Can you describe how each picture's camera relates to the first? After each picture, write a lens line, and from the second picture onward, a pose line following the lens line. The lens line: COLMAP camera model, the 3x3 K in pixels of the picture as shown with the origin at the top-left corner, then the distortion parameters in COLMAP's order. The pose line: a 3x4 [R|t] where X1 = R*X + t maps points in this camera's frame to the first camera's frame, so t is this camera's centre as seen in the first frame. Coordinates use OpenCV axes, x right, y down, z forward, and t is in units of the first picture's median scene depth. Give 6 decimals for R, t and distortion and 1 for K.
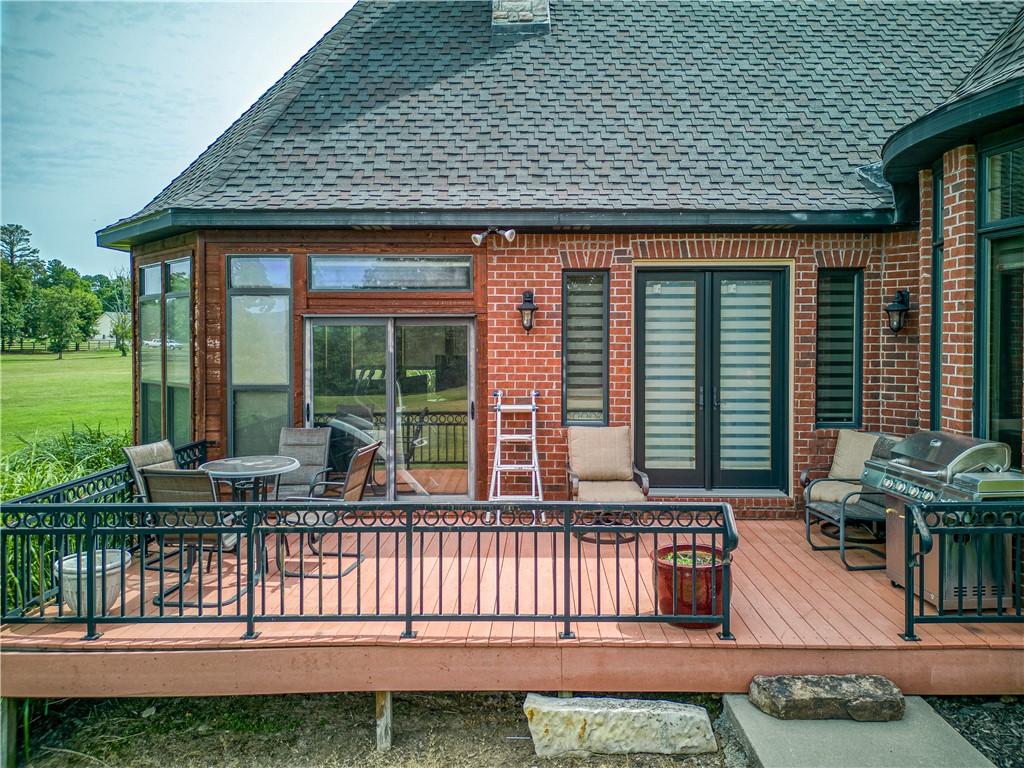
lens RADIAL K [[761.3, 0, 513.0], [0, 761.3, 351.1], [0, 0, 1]] dist [0.037019, -0.003472]
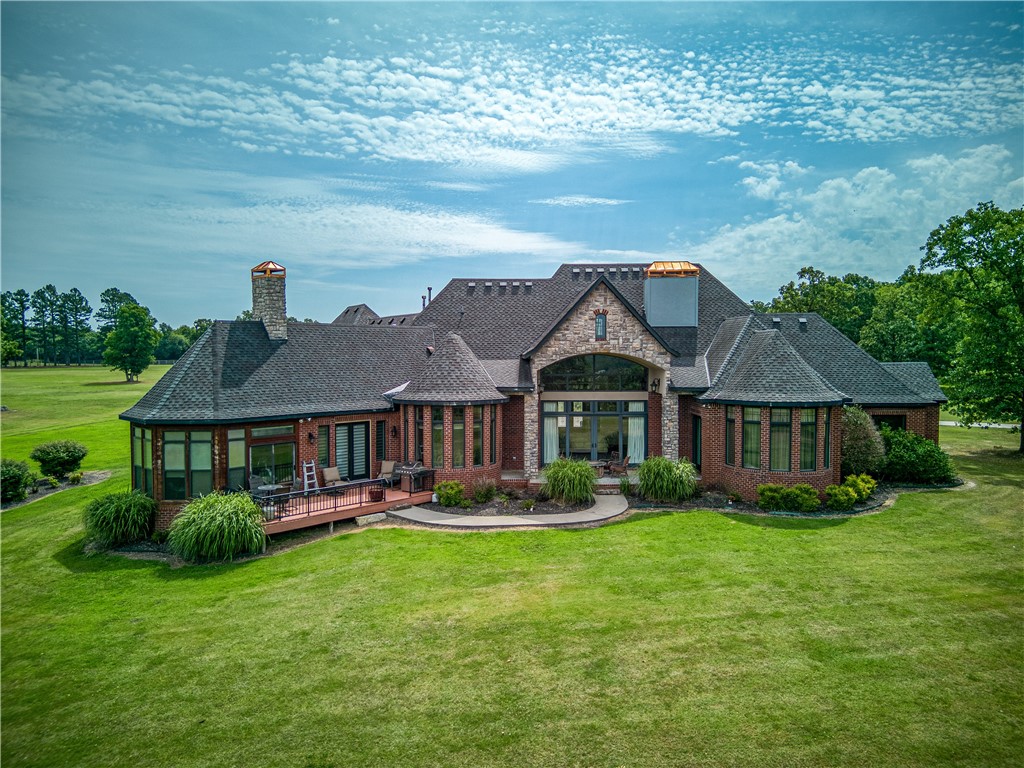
lens RADIAL K [[909.1, 0, 512.0], [0, 909.1, 384.0], [0, 0, 1]] dist [0.270029, -0.470667]
pose [[0.700781, -0.048941, 0.711695, -2.444476], [0.042342, 0.998739, 0.026987, -0.392938], [-0.712118, 0.011223, 0.701970, -2.802836]]
